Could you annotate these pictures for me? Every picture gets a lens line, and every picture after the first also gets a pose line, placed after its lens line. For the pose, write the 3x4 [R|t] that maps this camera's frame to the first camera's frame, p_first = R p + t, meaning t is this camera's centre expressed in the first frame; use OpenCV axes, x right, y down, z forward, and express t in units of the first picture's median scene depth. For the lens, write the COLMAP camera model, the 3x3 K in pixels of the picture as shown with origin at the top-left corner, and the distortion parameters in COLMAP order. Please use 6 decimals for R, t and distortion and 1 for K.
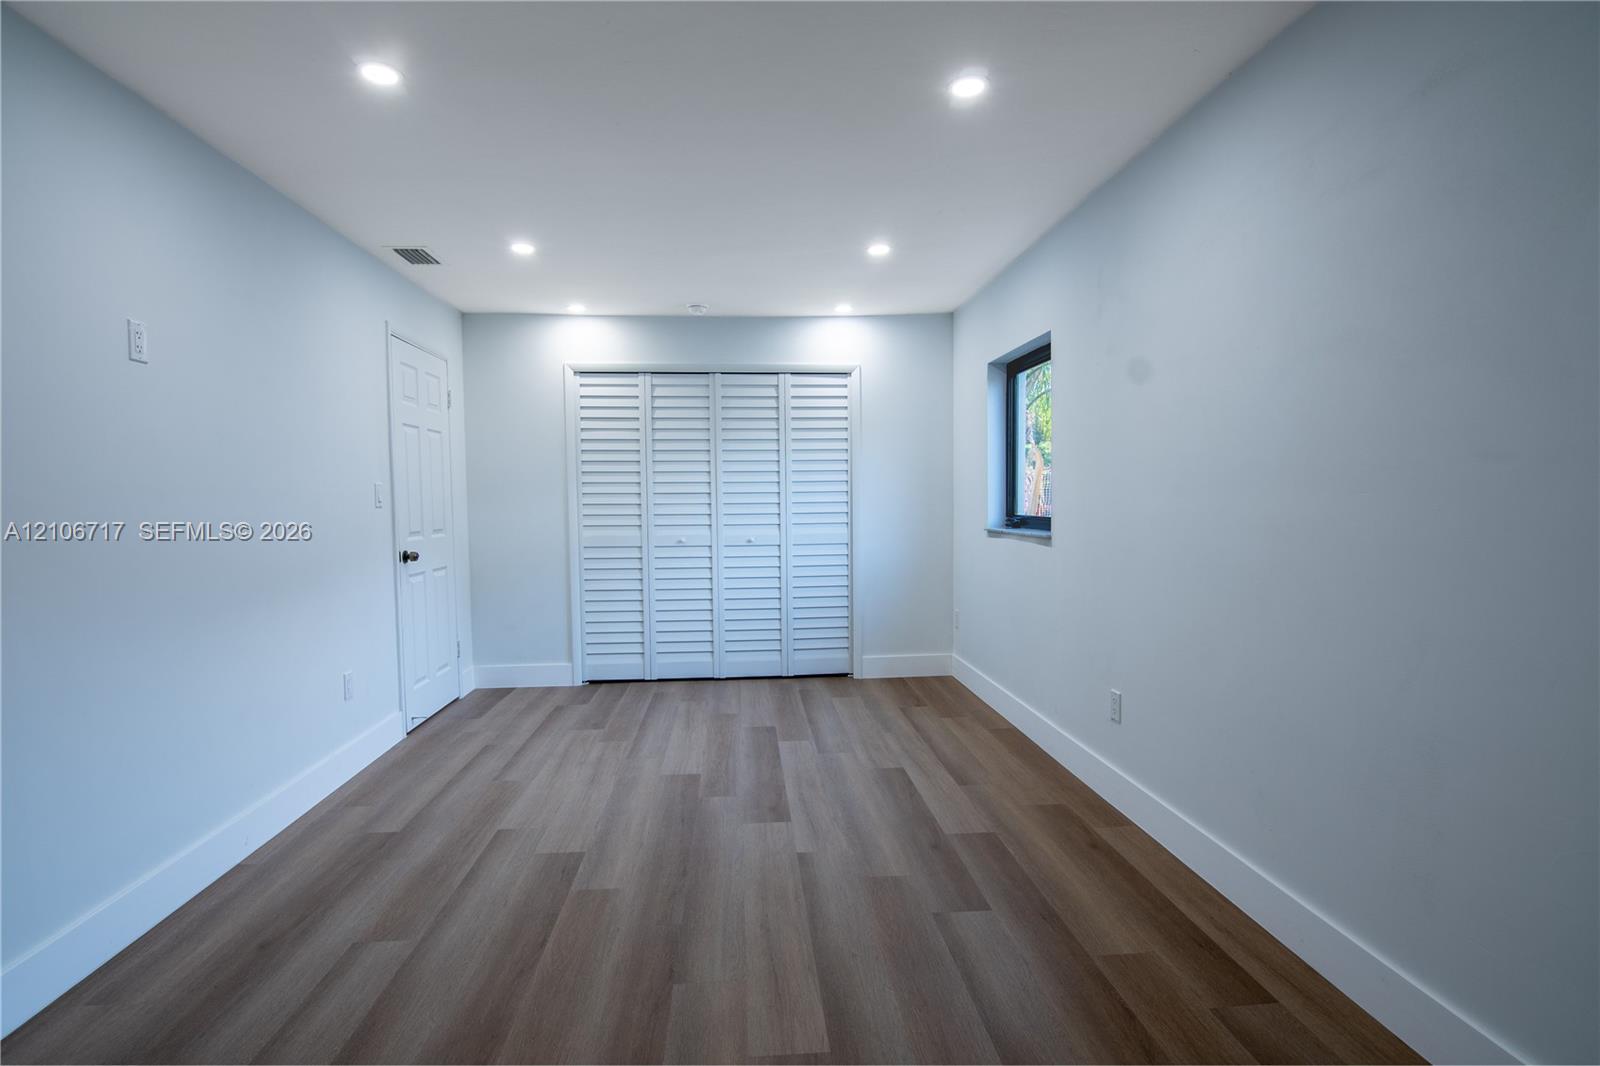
lens RADIAL K [[776.6, 0, 803.2], [0, 776.6, 530.1], [0, 0, 1]] dist [-0.027619, -0.002068]
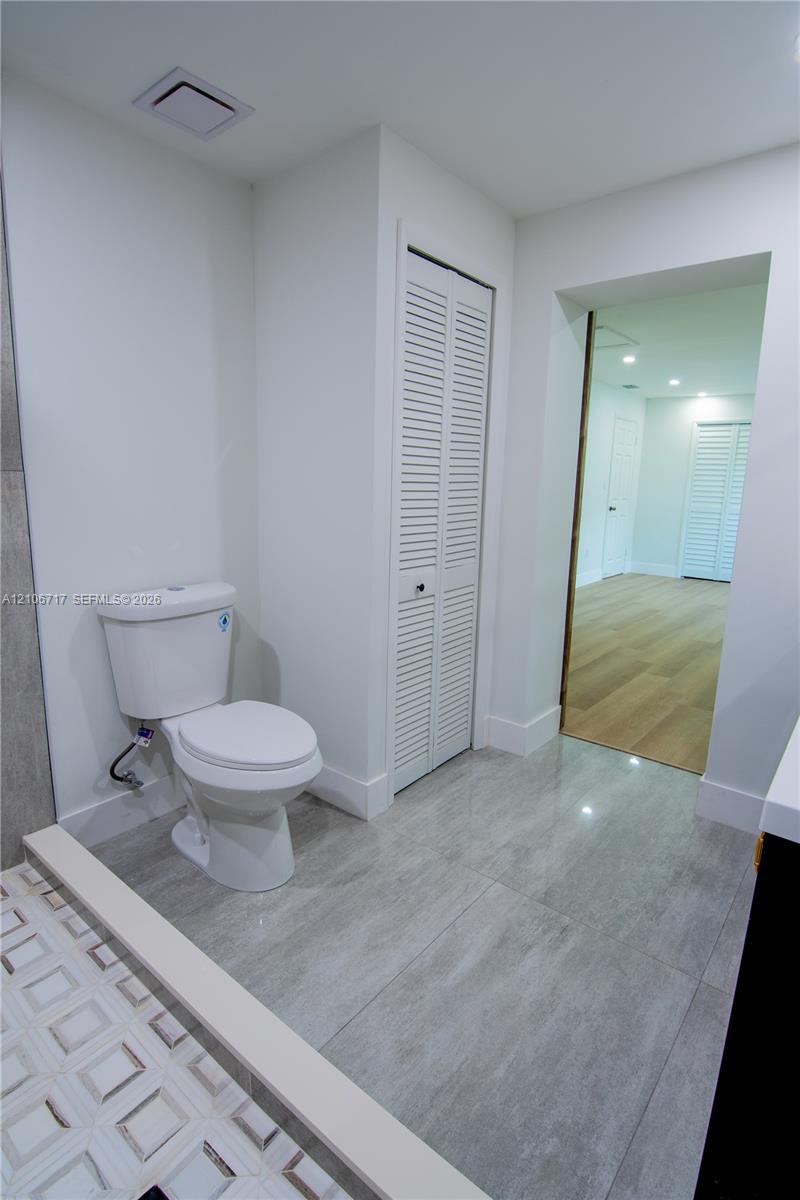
lens RADIAL K [[606.8, 0, 396.8], [0, 606.8, 599.9], [0, 0, 1]] dist [0.001412, 0.000031]
pose [[0.713645, 0.162668, -0.681359, 0.321070], [-0.061743, 0.983486, 0.170129, 0.027919], [0.697782, -0.079343, 0.711903, -0.771895]]
